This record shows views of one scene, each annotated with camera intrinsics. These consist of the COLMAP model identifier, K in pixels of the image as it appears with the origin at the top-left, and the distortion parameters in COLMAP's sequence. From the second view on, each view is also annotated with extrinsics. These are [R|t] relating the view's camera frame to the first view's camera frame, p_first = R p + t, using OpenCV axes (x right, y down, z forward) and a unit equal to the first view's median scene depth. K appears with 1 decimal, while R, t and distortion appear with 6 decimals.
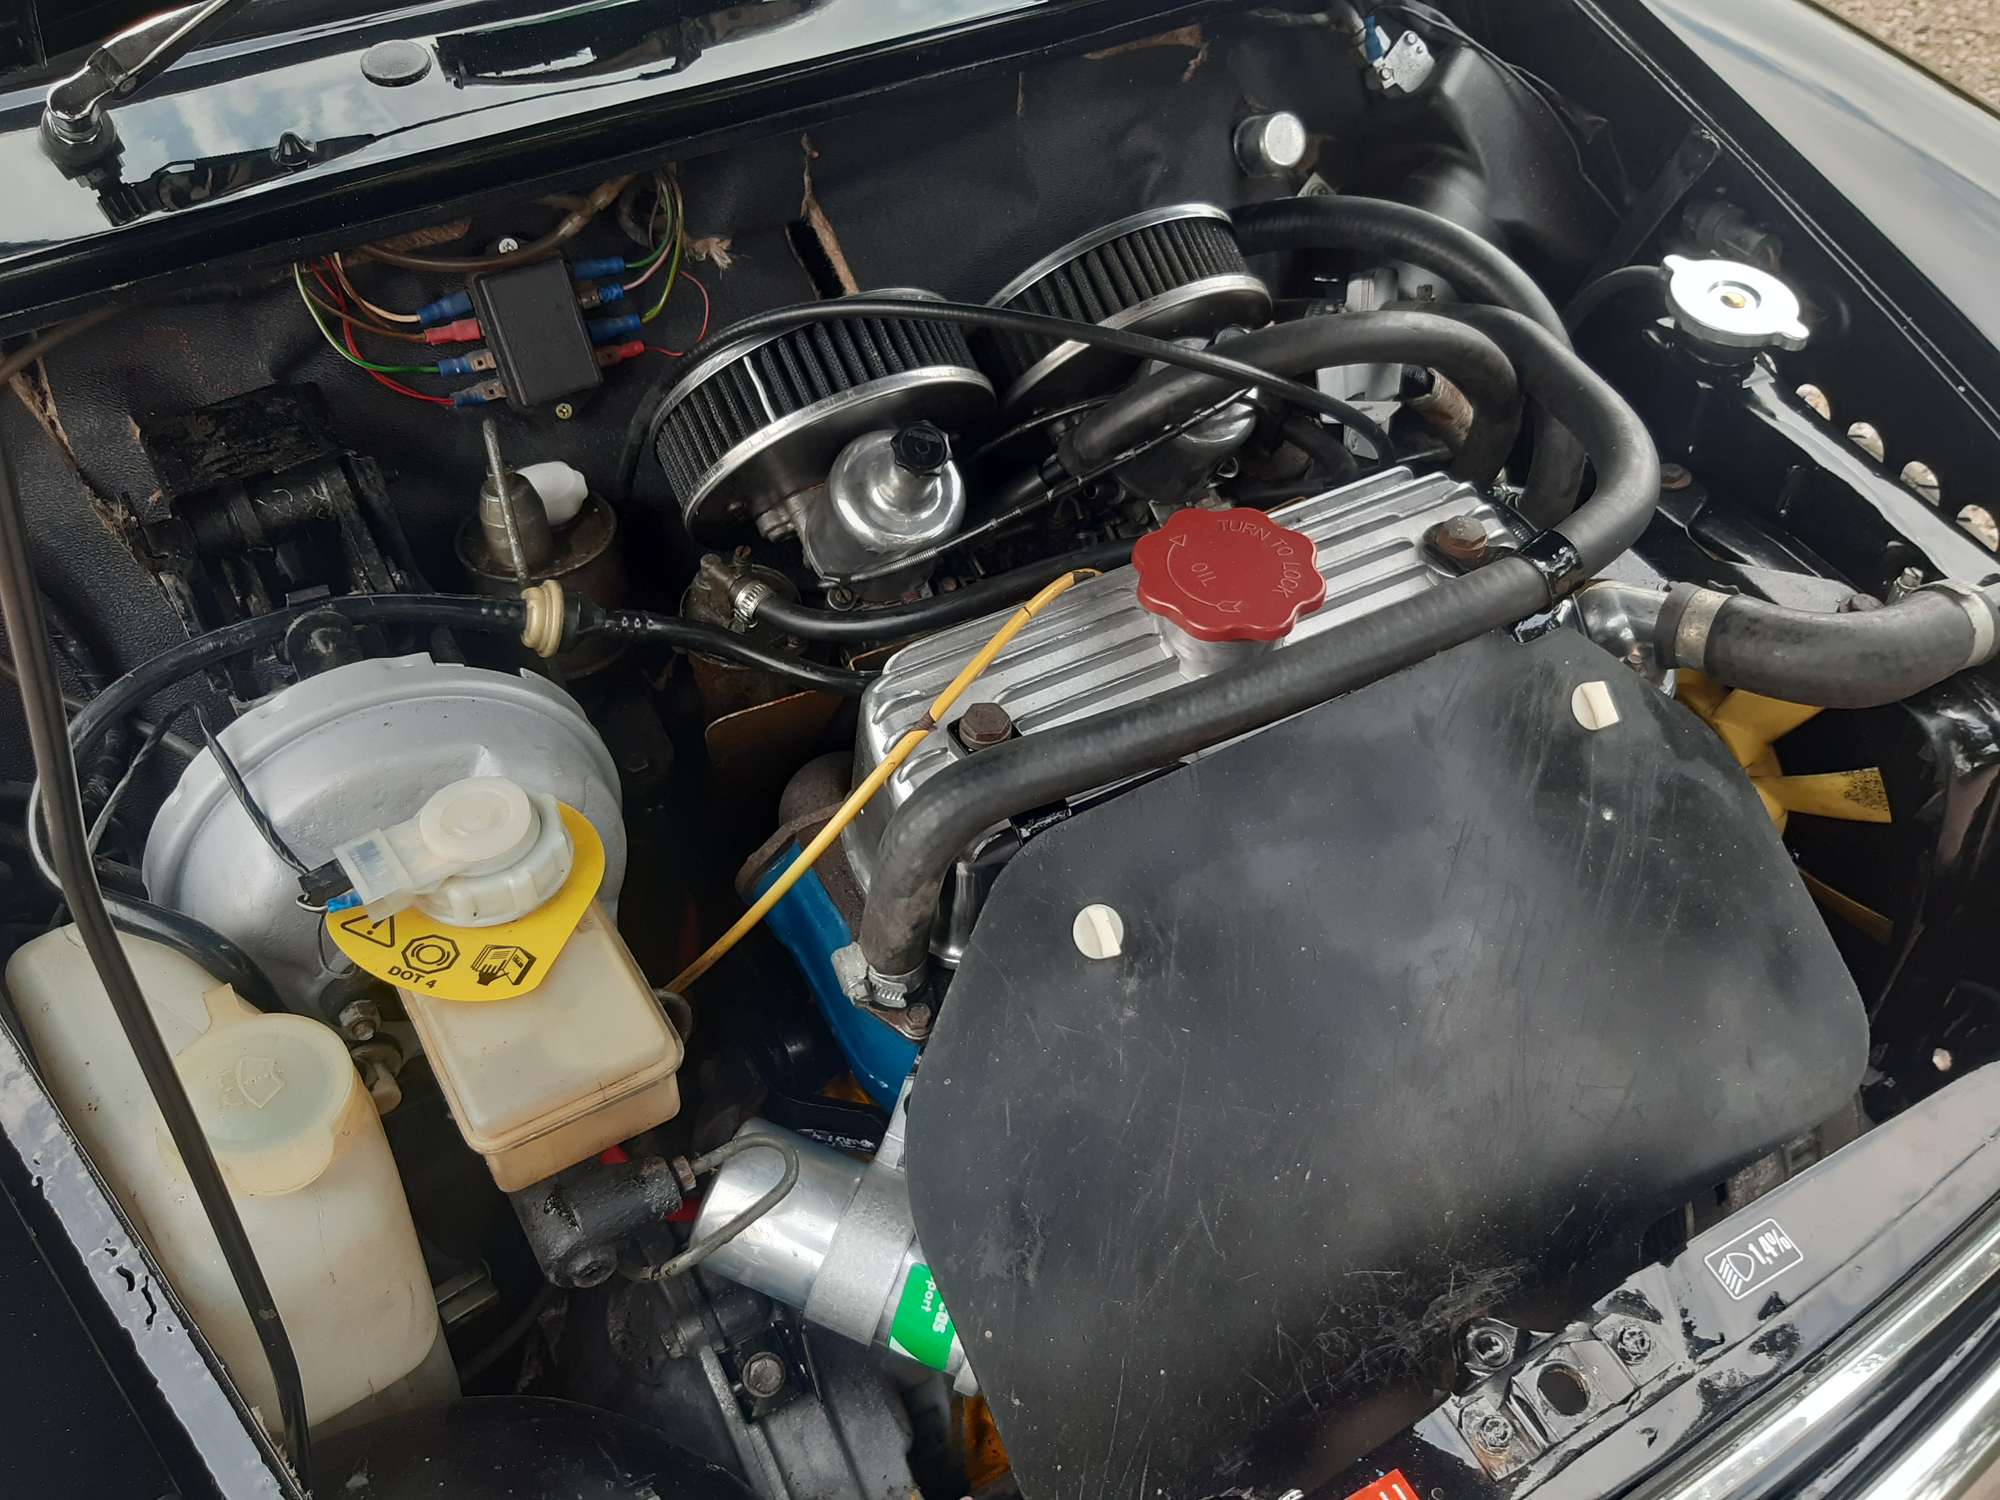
lens RADIAL K [[1606.5, 0, 999.7], [0, 1606.5, 778.2], [0, 0, 1]] dist [0.057448, -0.125931]
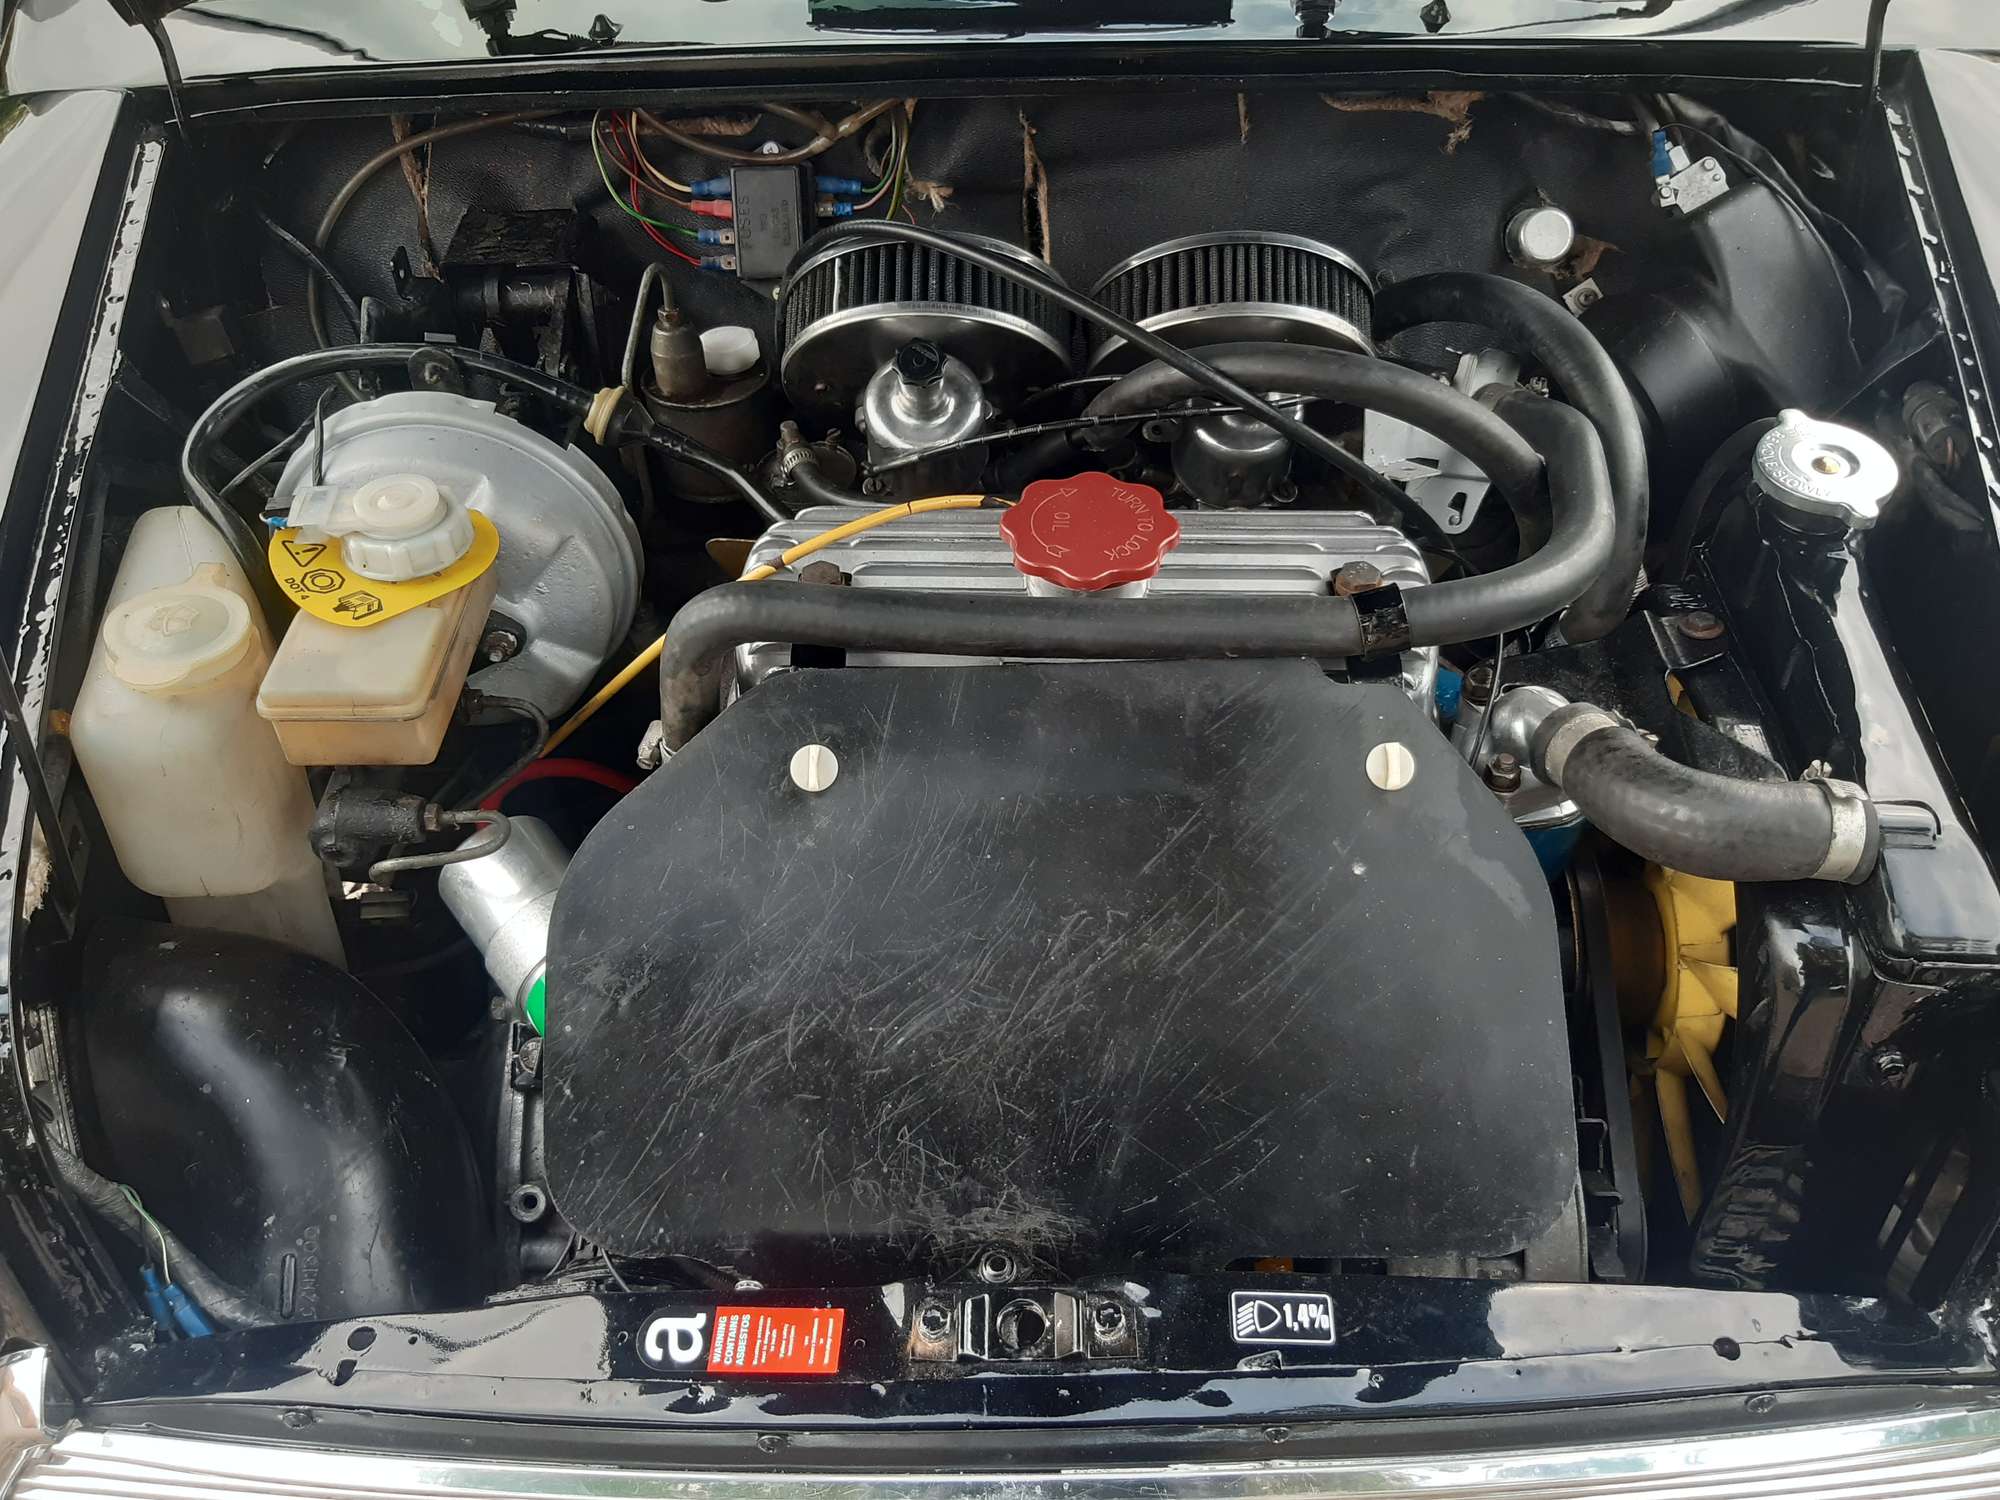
lens RADIAL K [[1579.6, 0, 998.7], [0, 1579.6, 760.0], [0, 0, 1]] dist [0.055359, -0.116153]
pose [[0.869543, 0.336947, -0.361057, 0.452026], [-0.354662, 0.934816, 0.018251, 0.018143], [0.343671, 0.112183, 0.932365, -0.003693]]
